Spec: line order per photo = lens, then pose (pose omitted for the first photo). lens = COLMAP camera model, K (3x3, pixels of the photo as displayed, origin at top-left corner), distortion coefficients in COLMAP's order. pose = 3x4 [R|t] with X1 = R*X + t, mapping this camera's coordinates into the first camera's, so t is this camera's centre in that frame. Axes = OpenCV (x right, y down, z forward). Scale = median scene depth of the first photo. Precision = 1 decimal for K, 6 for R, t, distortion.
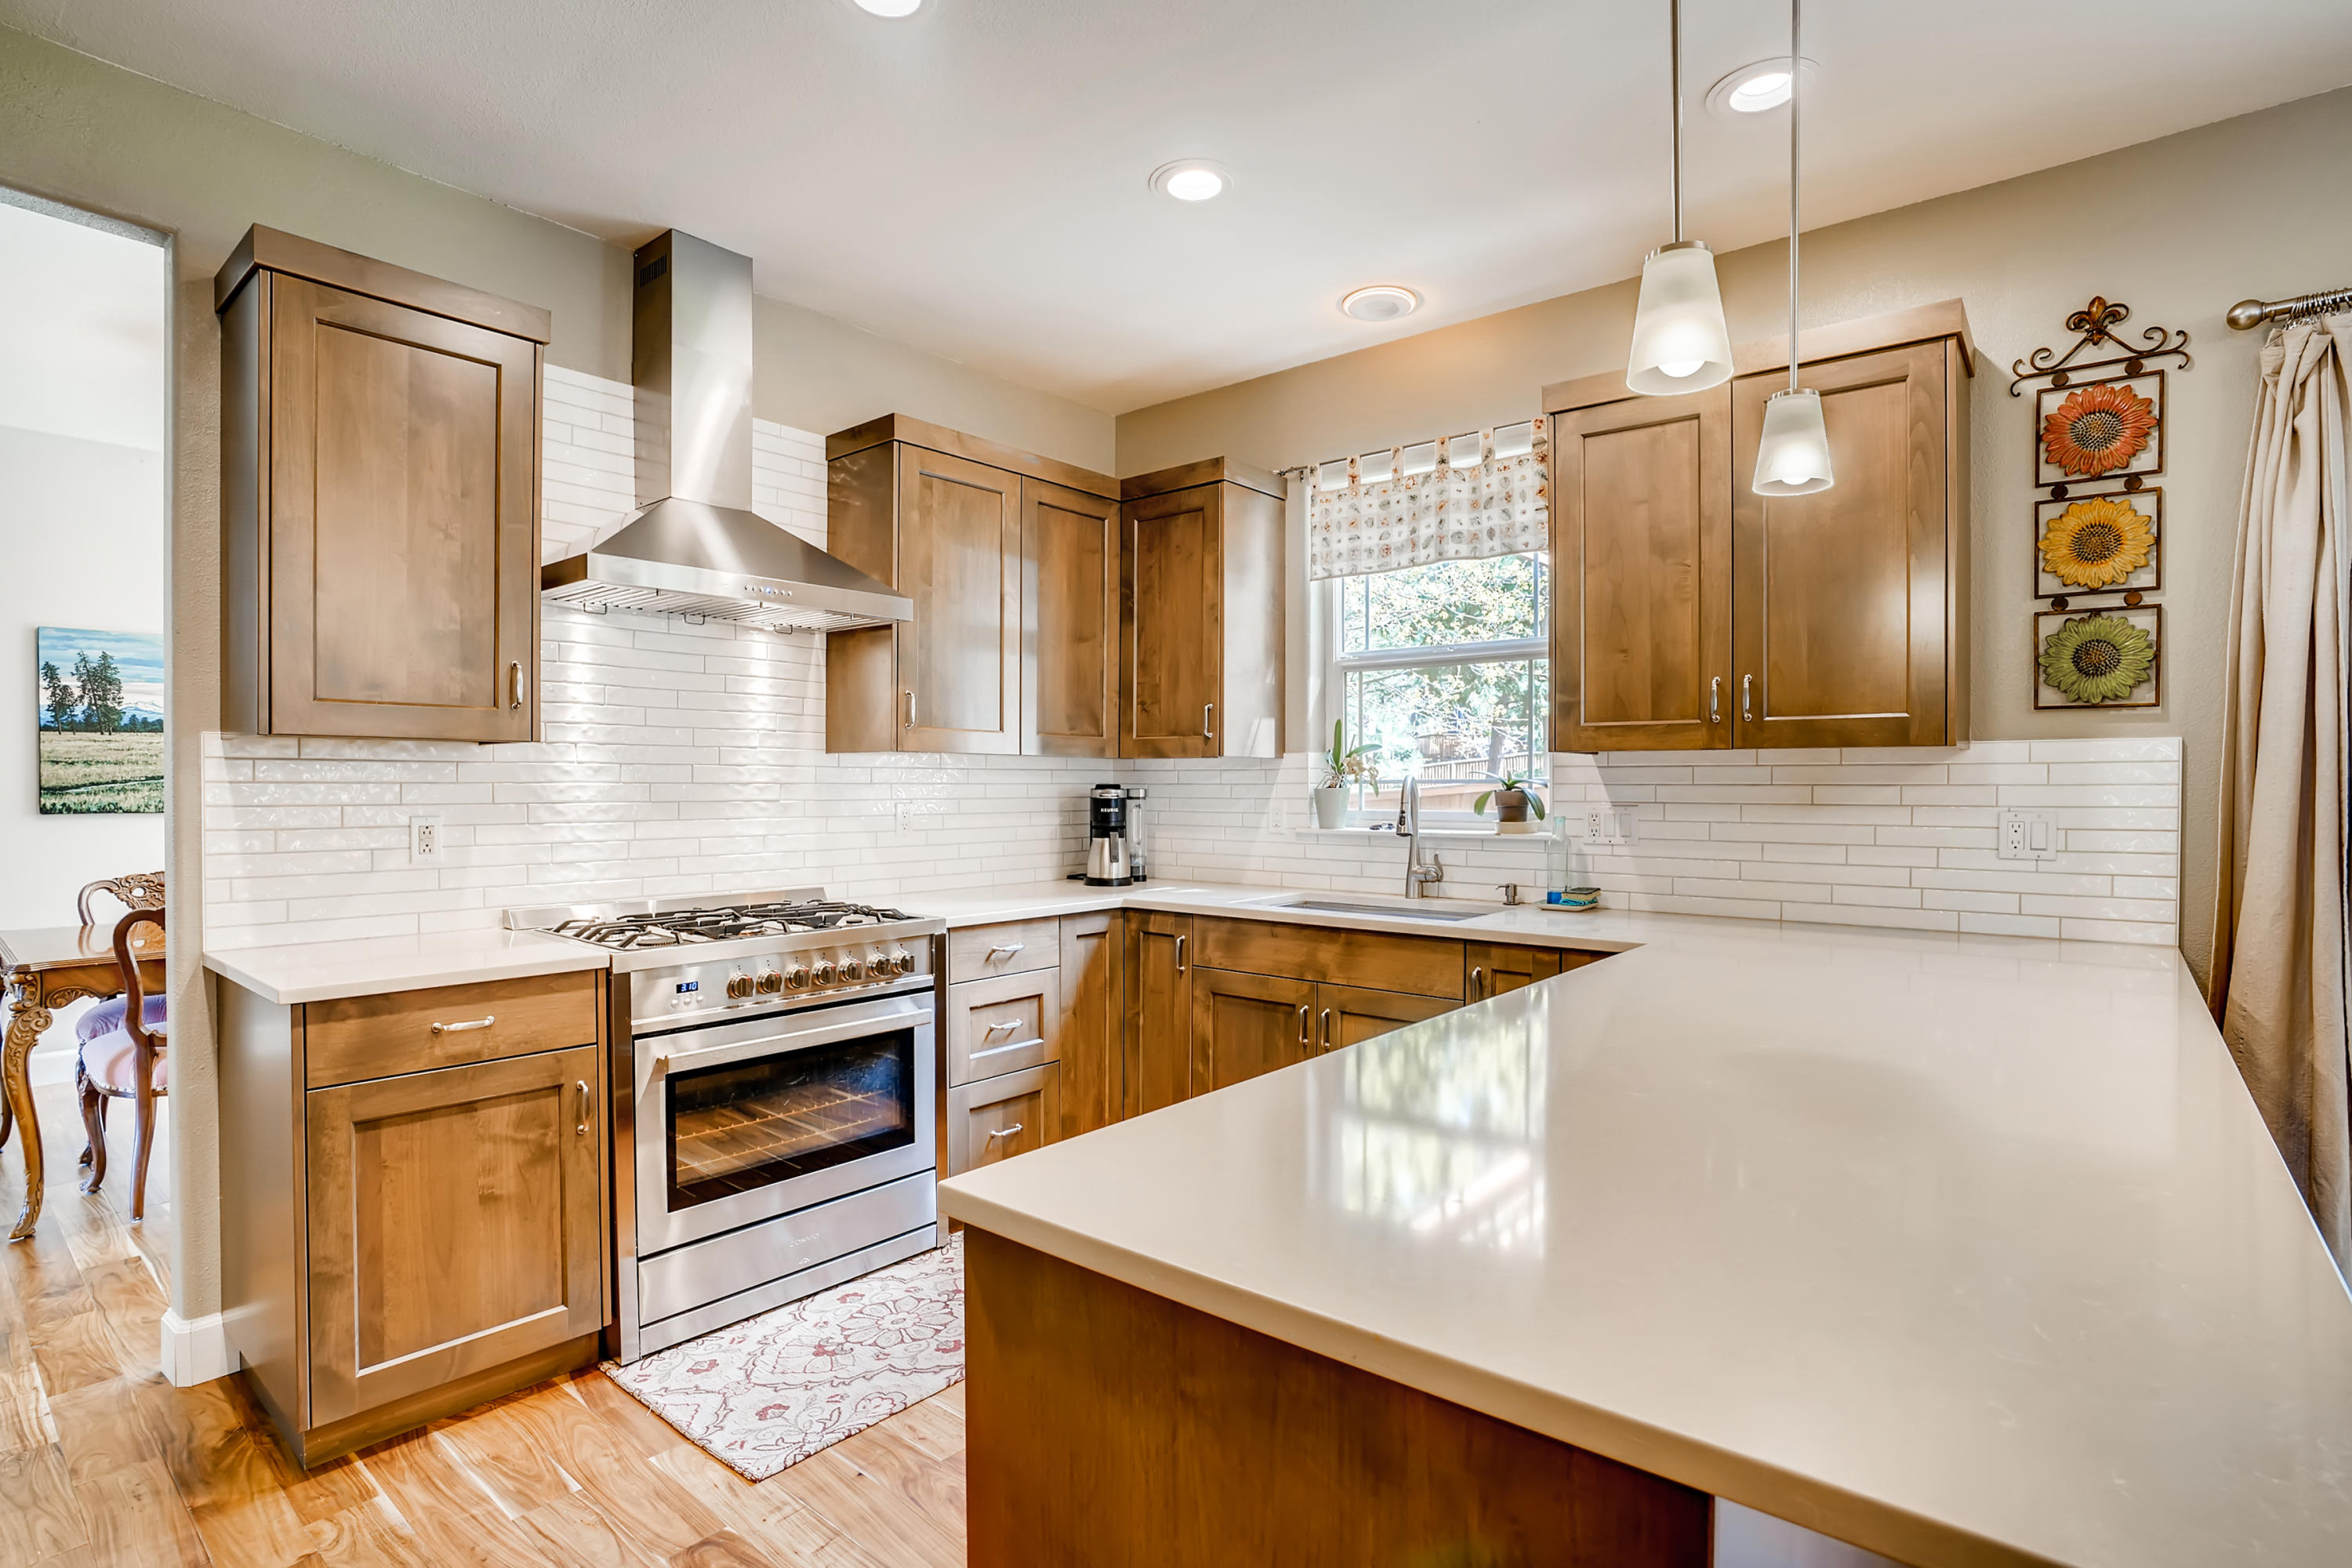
lens RADIAL K [[1143.1, 0, 1174.2], [0, 1143.1, 787.9], [0, 0, 1]] dist [-0.065626, 0.028161]
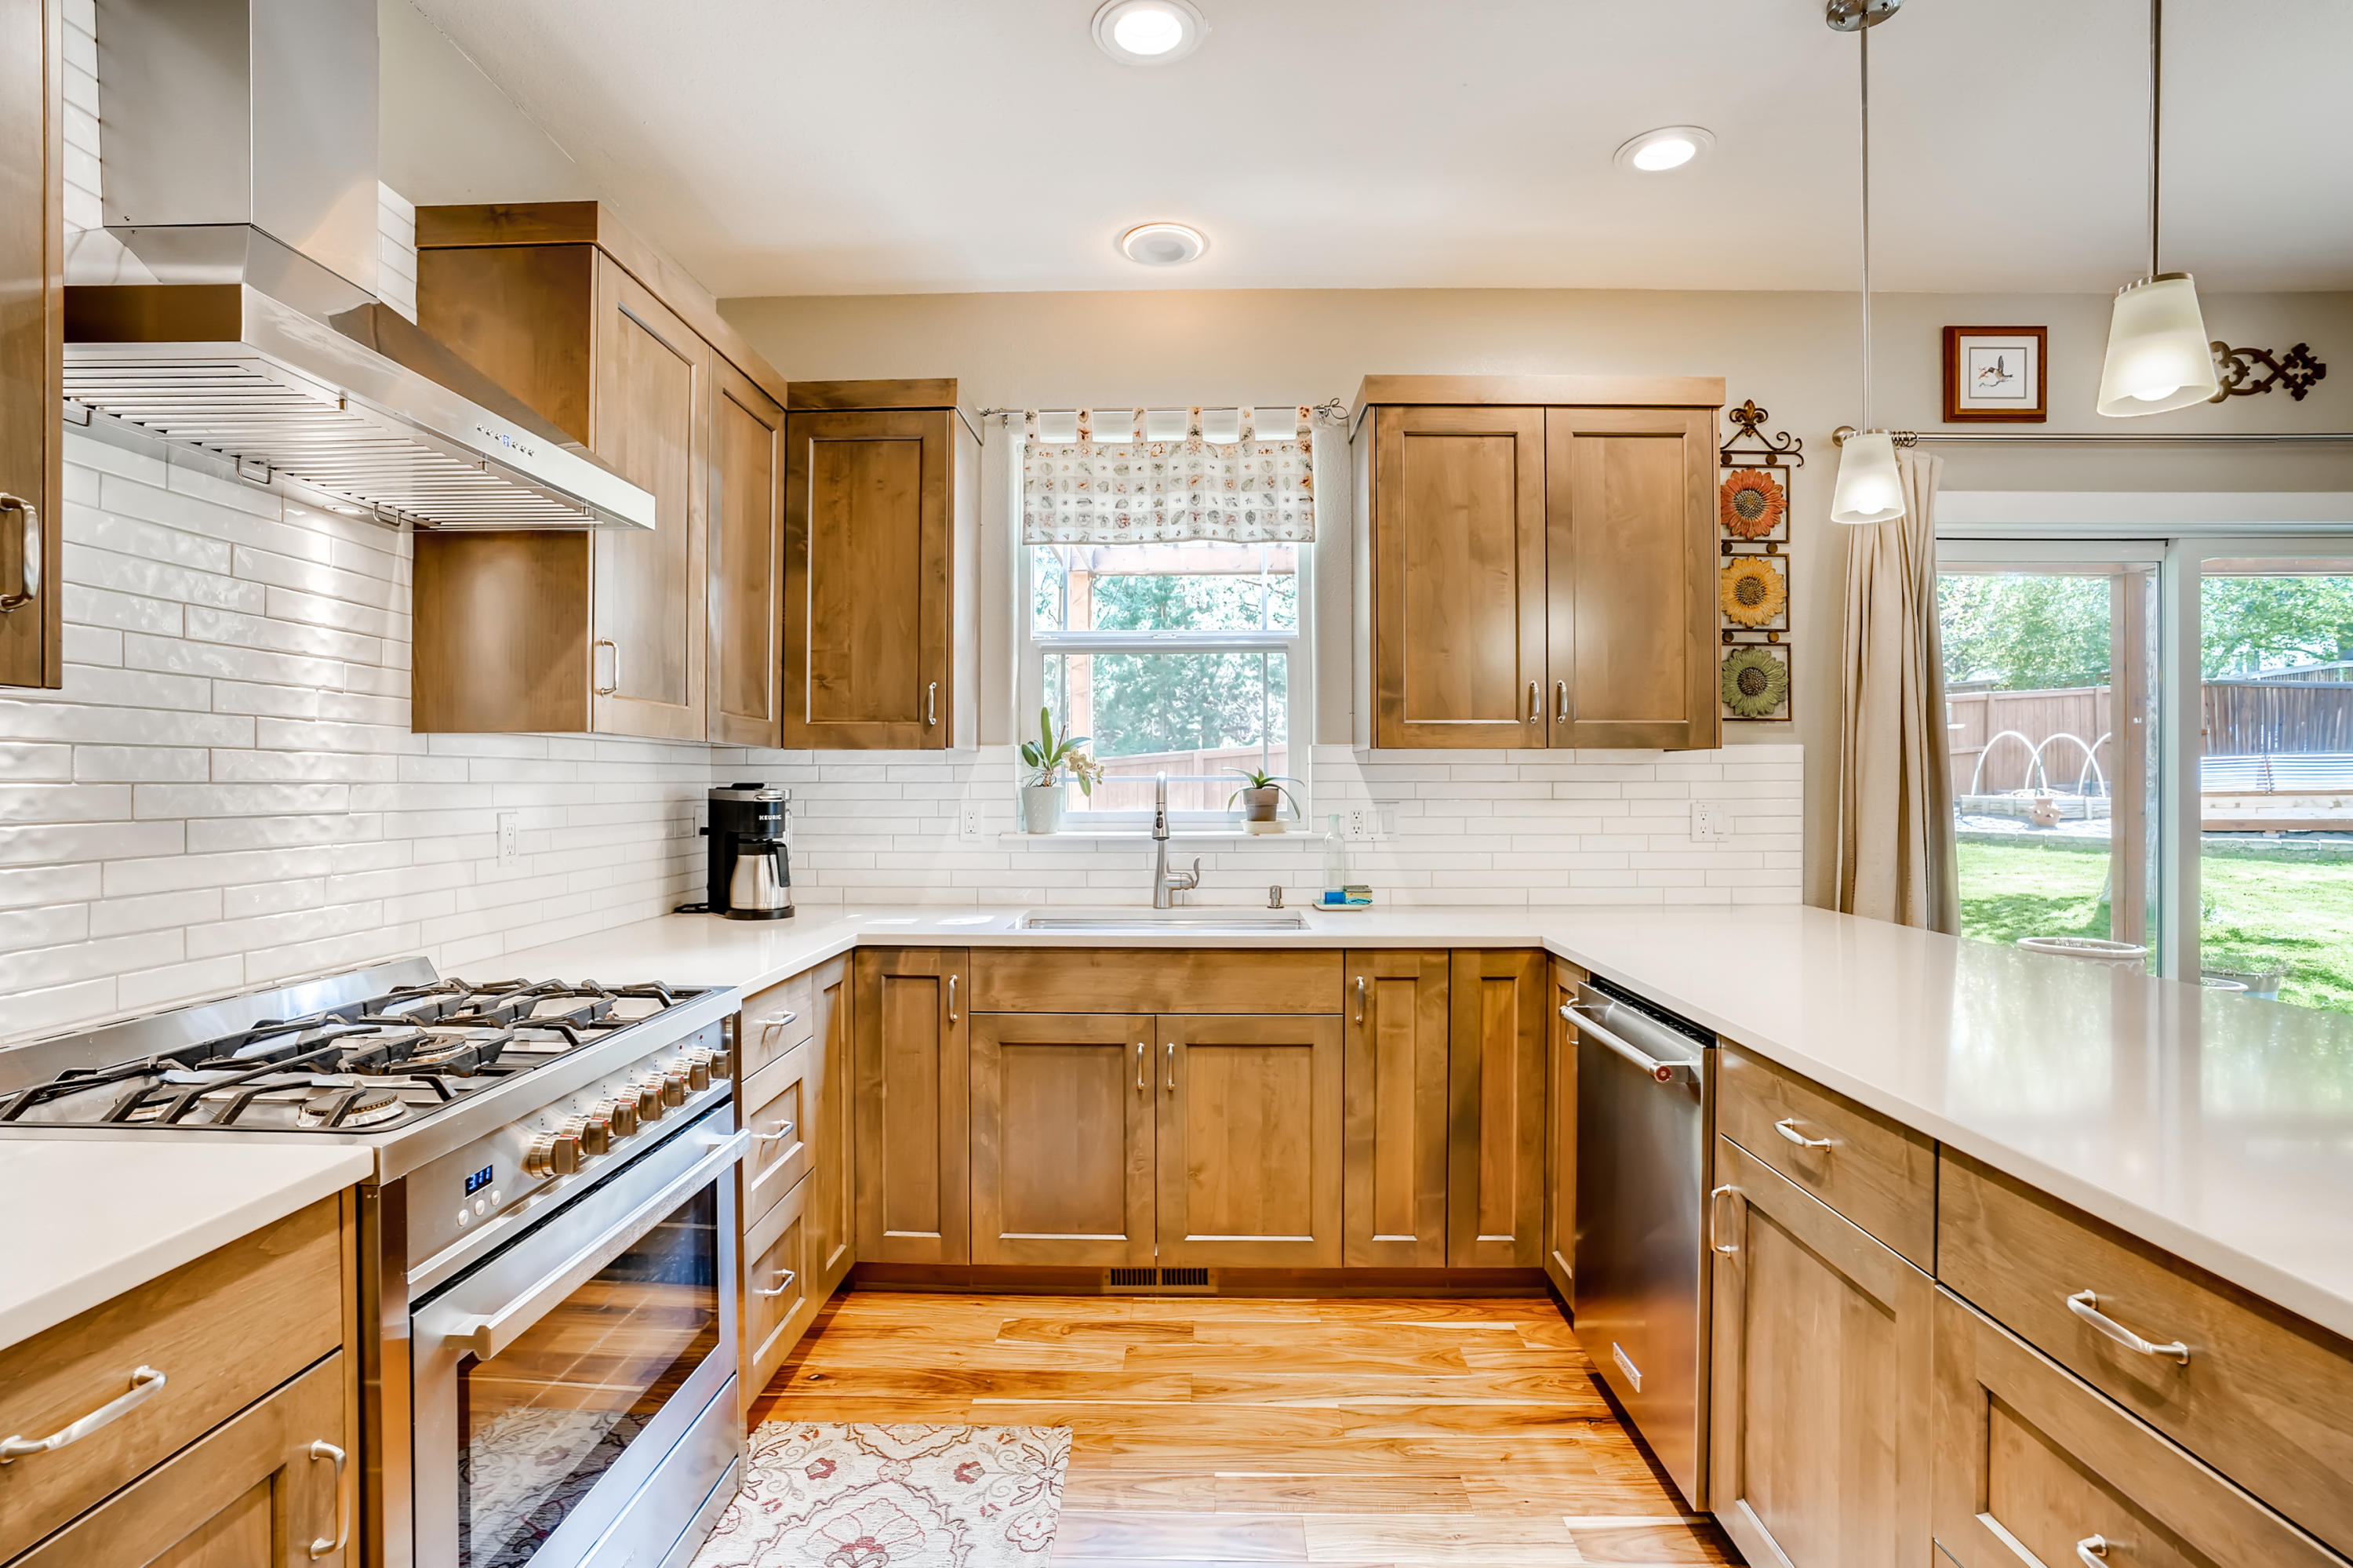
lens RADIAL K [[1140.4, 0, 1172.1], [0, 1140.4, 781.0], [0, 0, 1]] dist [-0.071480, 0.031033]
pose [[0.784214, -0.001912, 0.620488, -0.362634], [0.004435, 0.999987, -0.002523, -0.001852], [-0.620475, 0.004731, 0.784212, 0.297117]]
